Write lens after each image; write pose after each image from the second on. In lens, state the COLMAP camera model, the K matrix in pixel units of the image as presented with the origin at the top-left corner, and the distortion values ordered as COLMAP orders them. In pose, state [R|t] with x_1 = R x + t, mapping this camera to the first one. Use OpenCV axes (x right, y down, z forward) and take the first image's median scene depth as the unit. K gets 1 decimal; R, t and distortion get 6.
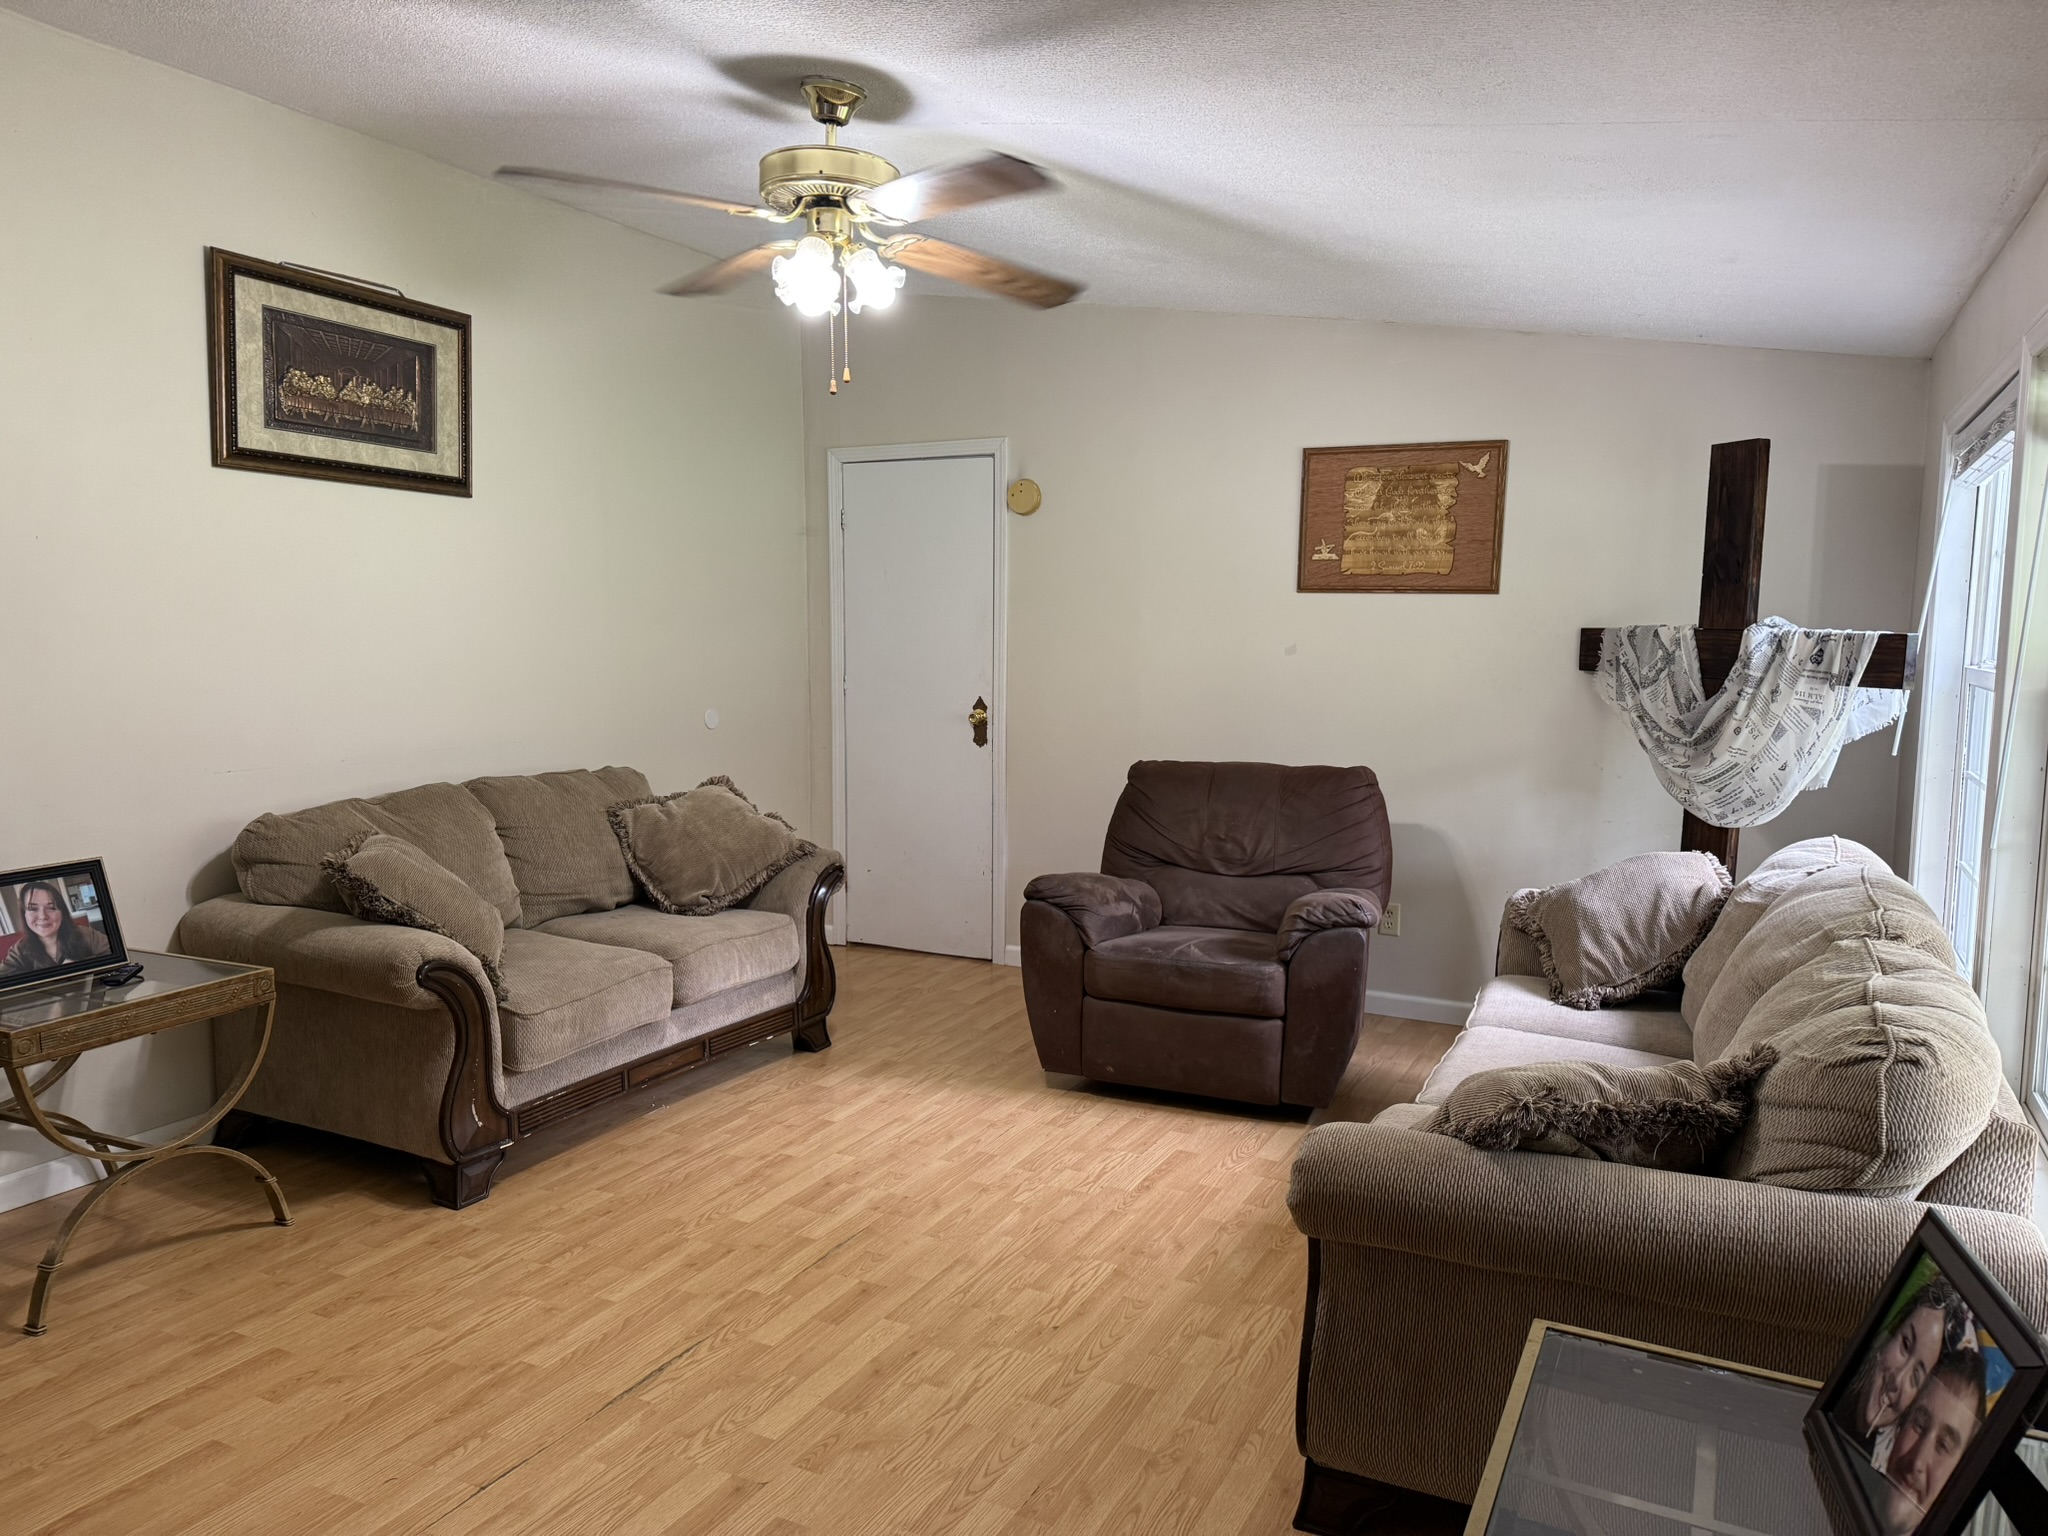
lens RADIAL K [[1446.3, 0, 1024.1], [0, 1446.3, 758.1], [0, 0, 1]] dist [0.062901, -0.083208]
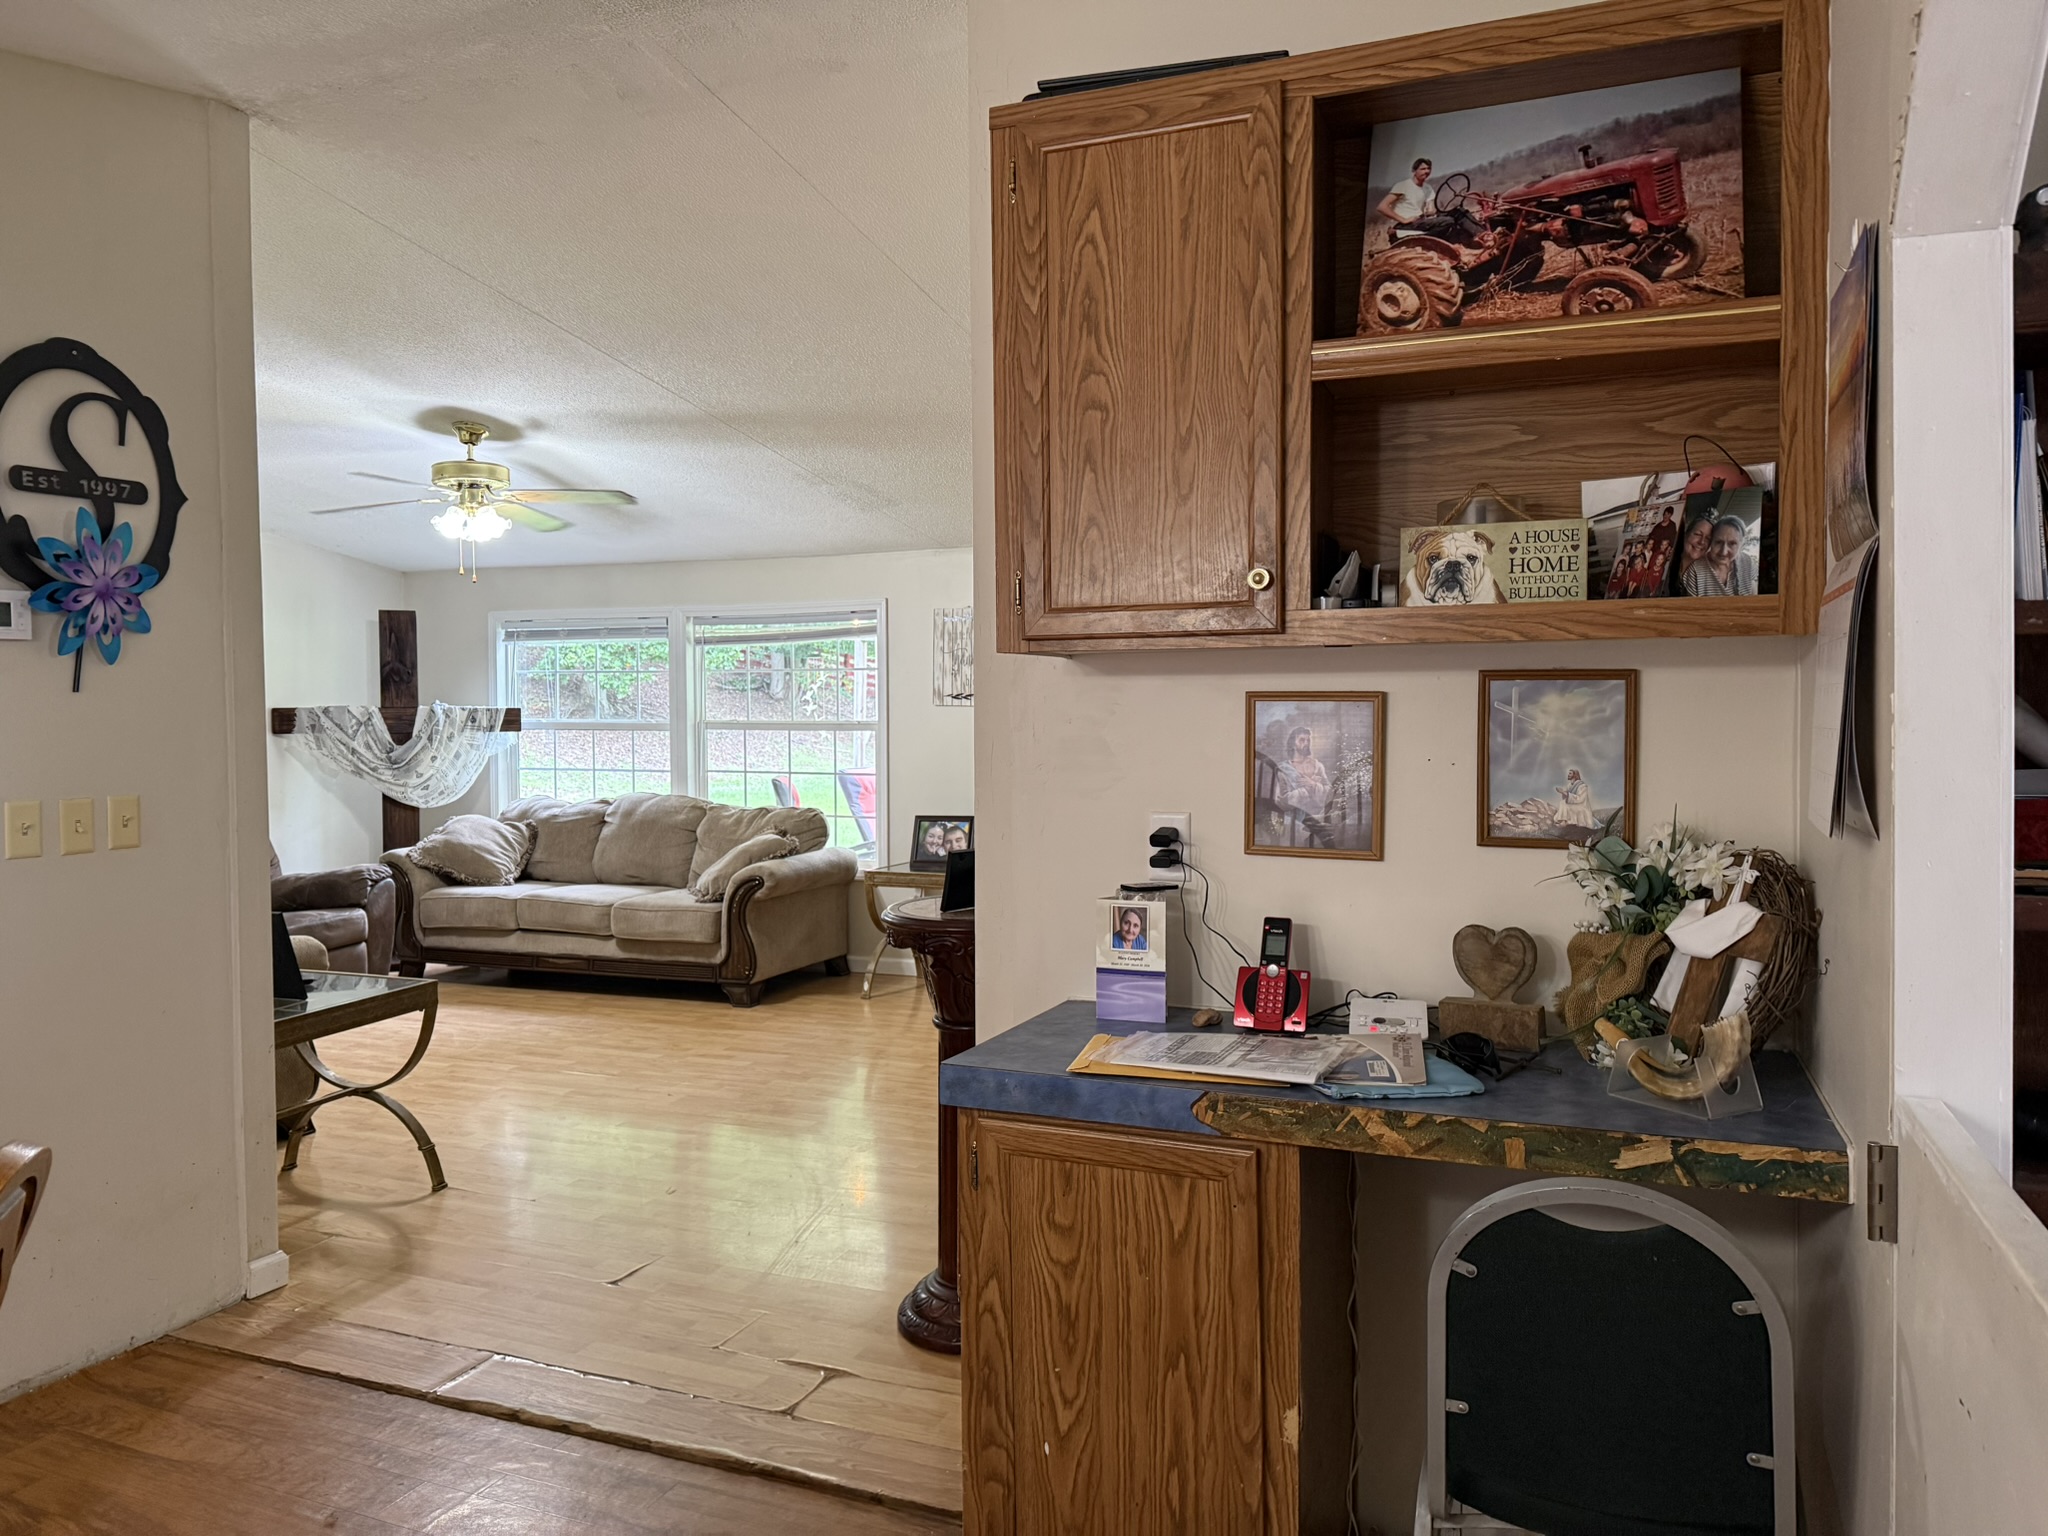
lens RADIAL K [[1446.3, 0, 1038.2], [0, 1446.3, 749.2], [0, 0, 1]] dist [0.062901, -0.083208]
pose [[-0.072509, -0.046060, 0.996304, -2.096794], [0.102376, 0.993313, 0.053373, -0.070811], [-0.992100, 0.105868, -0.067309, 0.430302]]
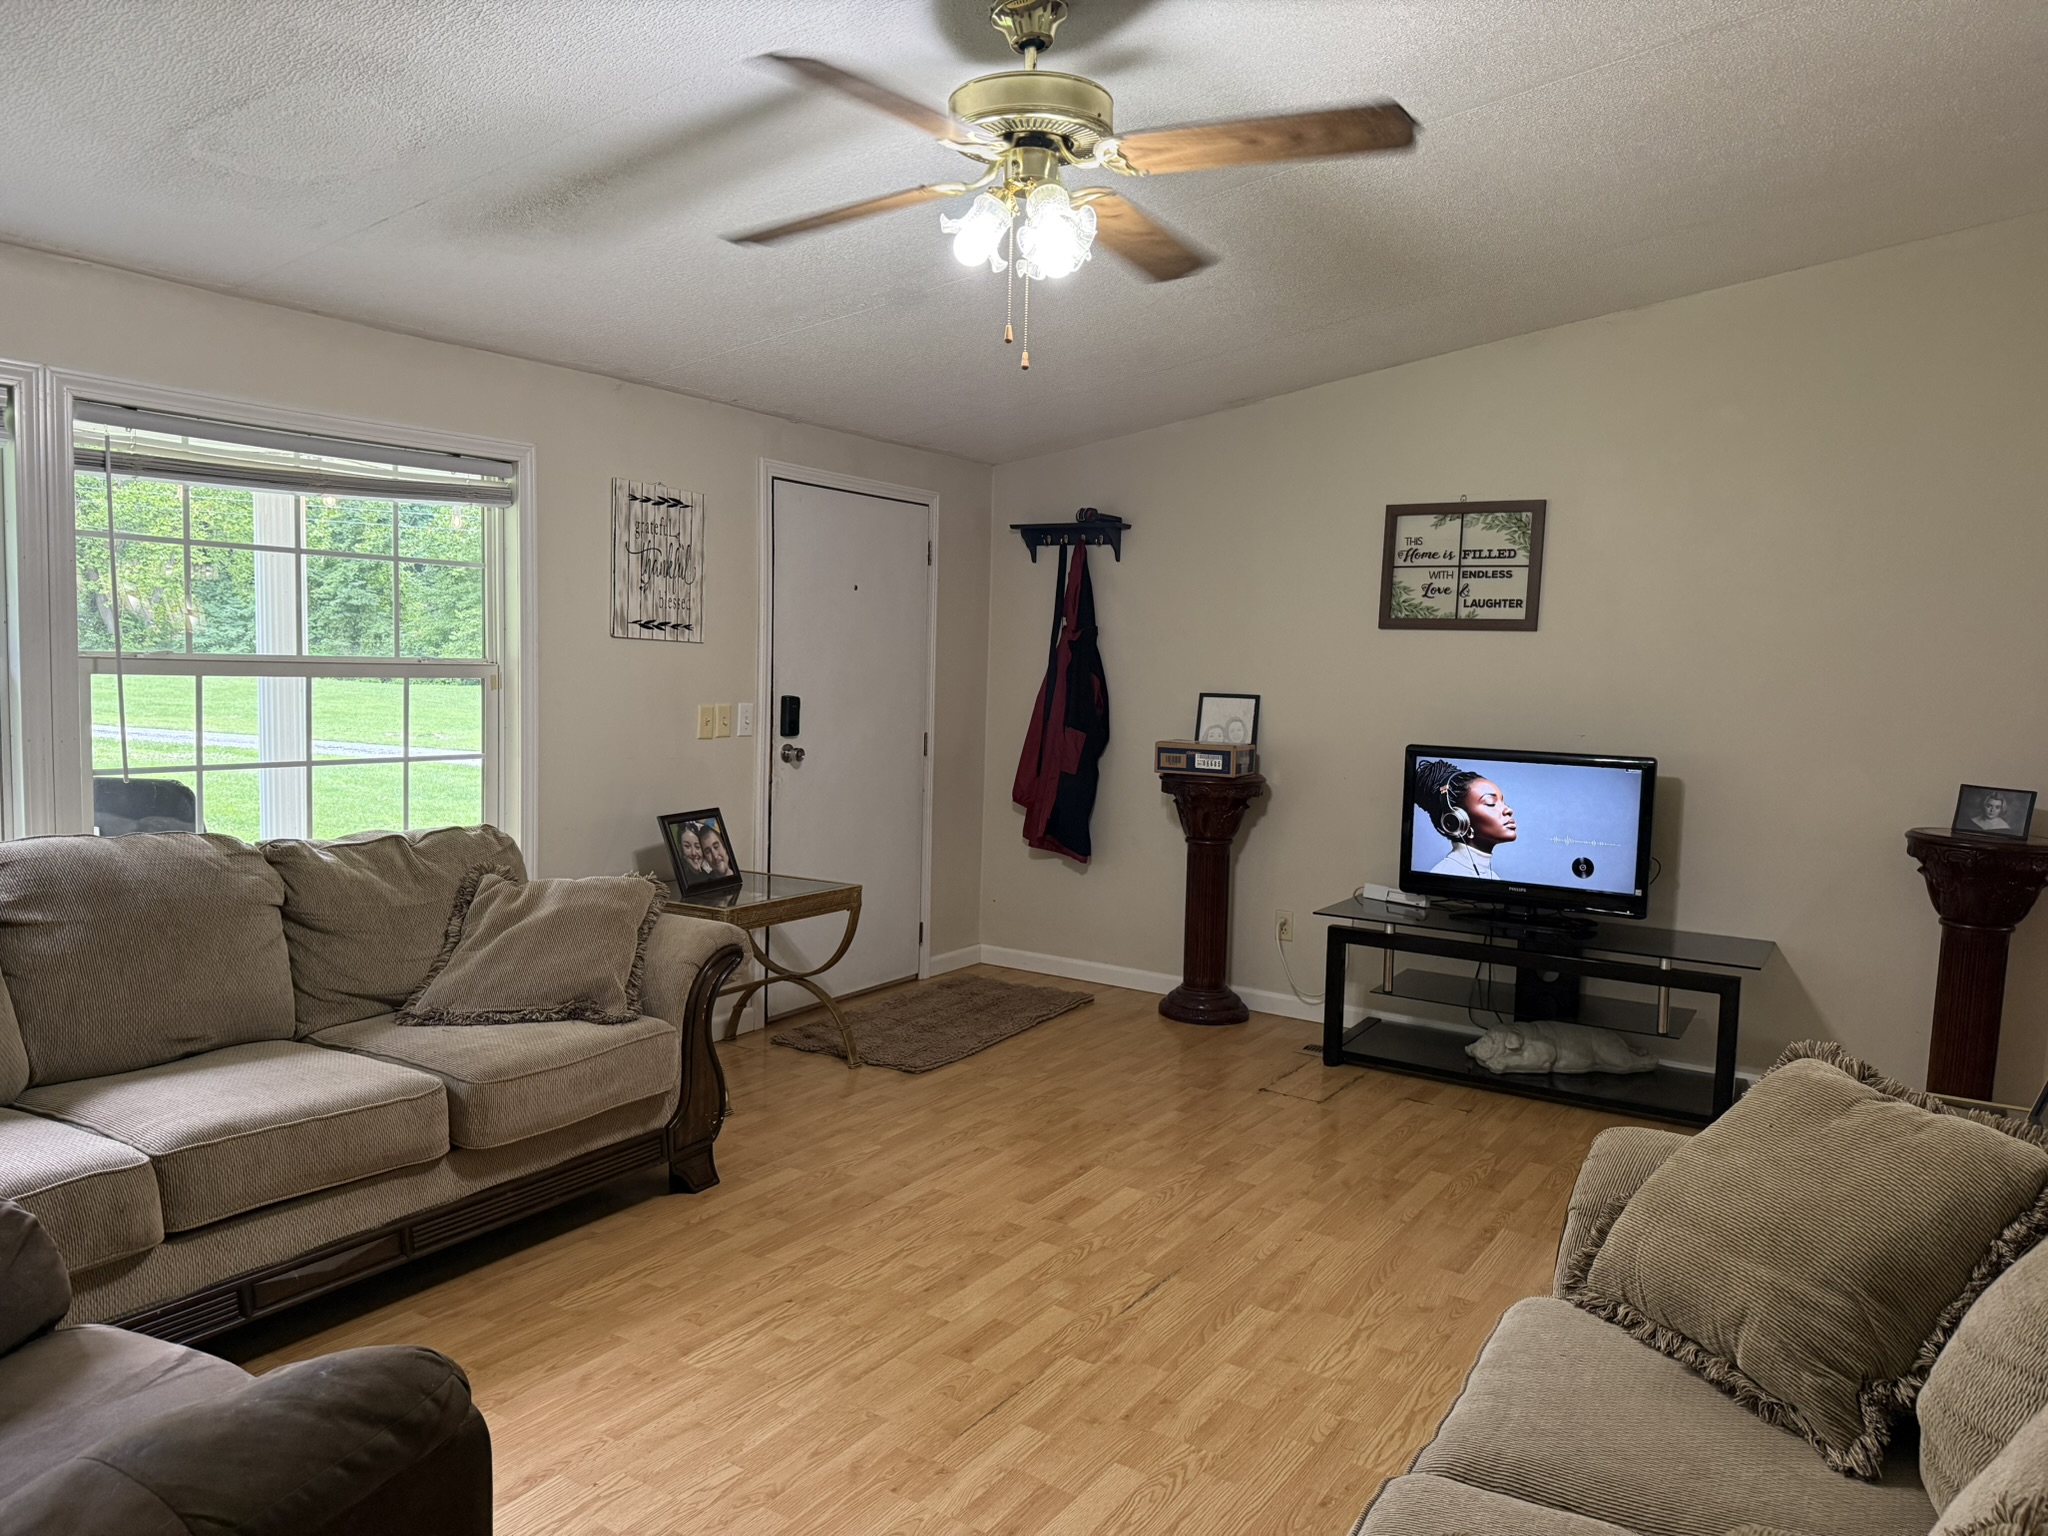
lens RADIAL K [[1446.3, 0, 1028.1], [0, 1446.3, 783.8], [0, 0, 1]] dist [0.062901, -0.083208]
pose [[-0.993778, -0.044996, 0.101882, -0.232147], [-0.025856, 0.982973, 0.181920, -0.167403], [-0.108333, 0.178154, -0.978021, 1.883605]]
